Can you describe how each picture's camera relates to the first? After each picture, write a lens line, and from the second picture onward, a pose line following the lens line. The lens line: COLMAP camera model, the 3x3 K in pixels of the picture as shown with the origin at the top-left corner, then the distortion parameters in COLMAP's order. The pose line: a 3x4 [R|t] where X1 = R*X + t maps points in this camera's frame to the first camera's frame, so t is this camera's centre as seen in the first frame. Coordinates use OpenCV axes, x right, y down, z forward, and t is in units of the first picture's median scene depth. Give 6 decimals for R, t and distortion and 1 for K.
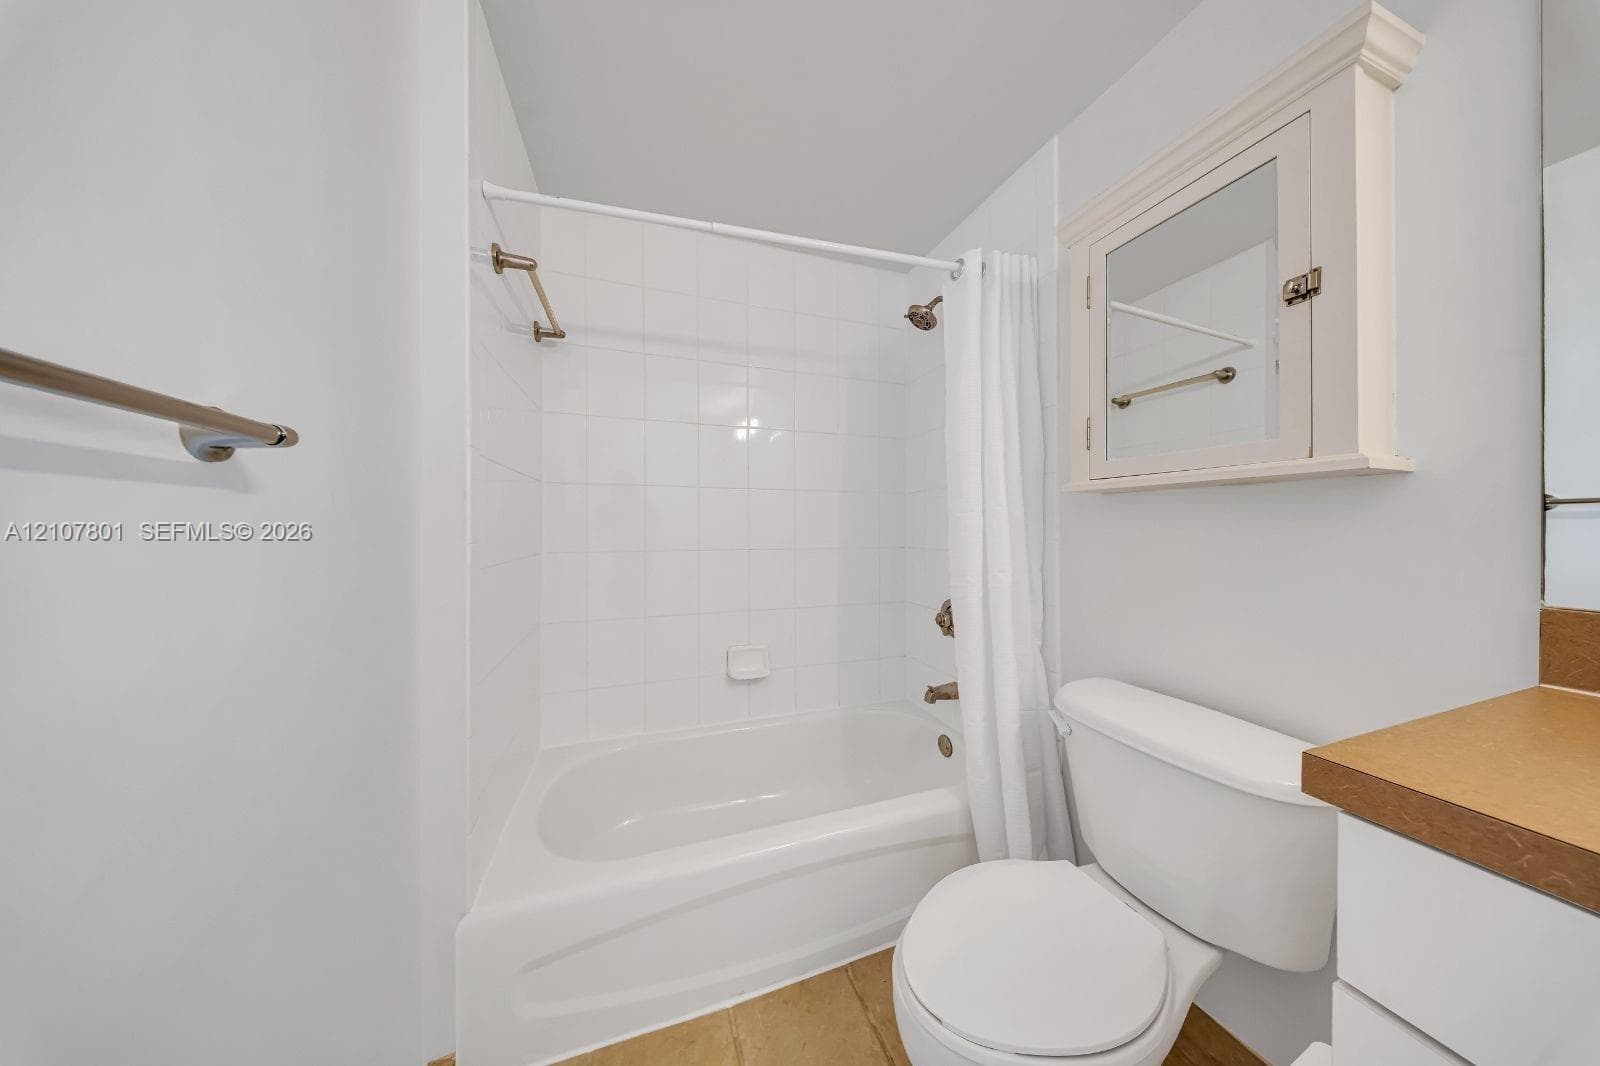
lens RADIAL K [[467.3, 0, 803.2], [0, 467.3, 526.9], [0, 0, 1]] dist [-0.000477, 0.000035]
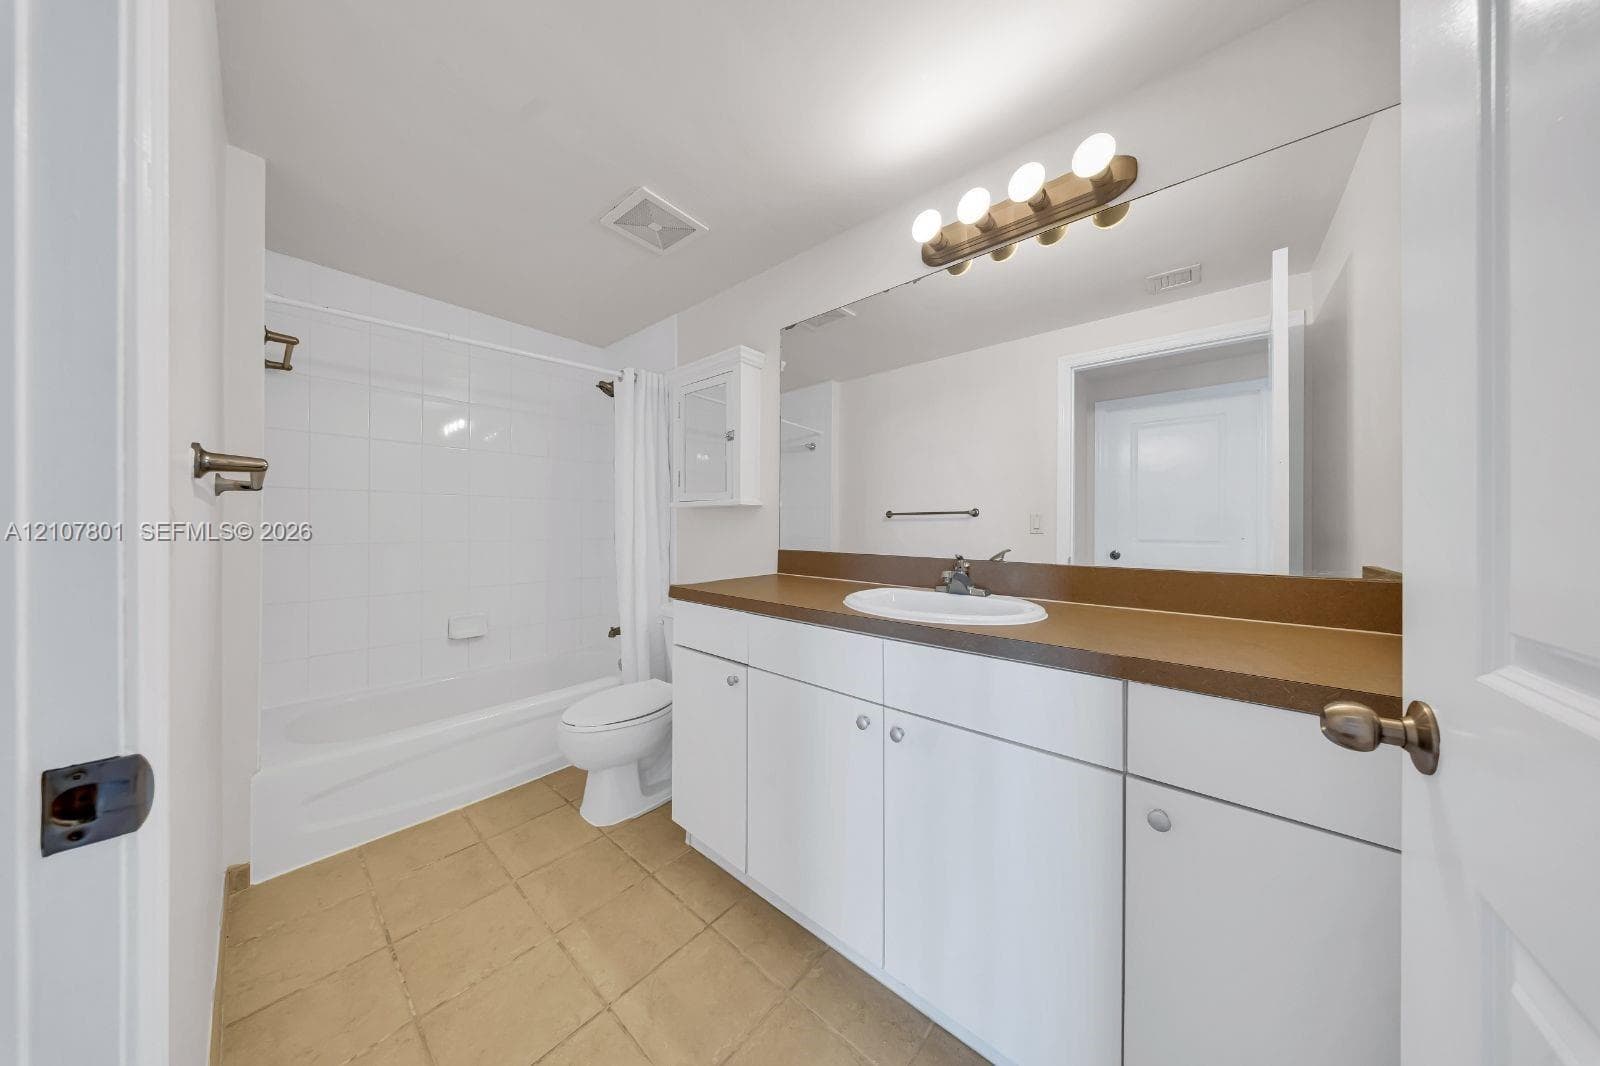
lens RADIAL K [[467.3, 0, 796.7], [0, 467.3, 525.5], [0, 0, 1]] dist [-0.000477, 0.000035]
pose [[0.865038, 0.005506, 0.501676, 0.029474], [-0.002656, 0.999976, -0.006395, 0.011595], [-0.501699, 0.004199, 0.865032, -0.836953]]
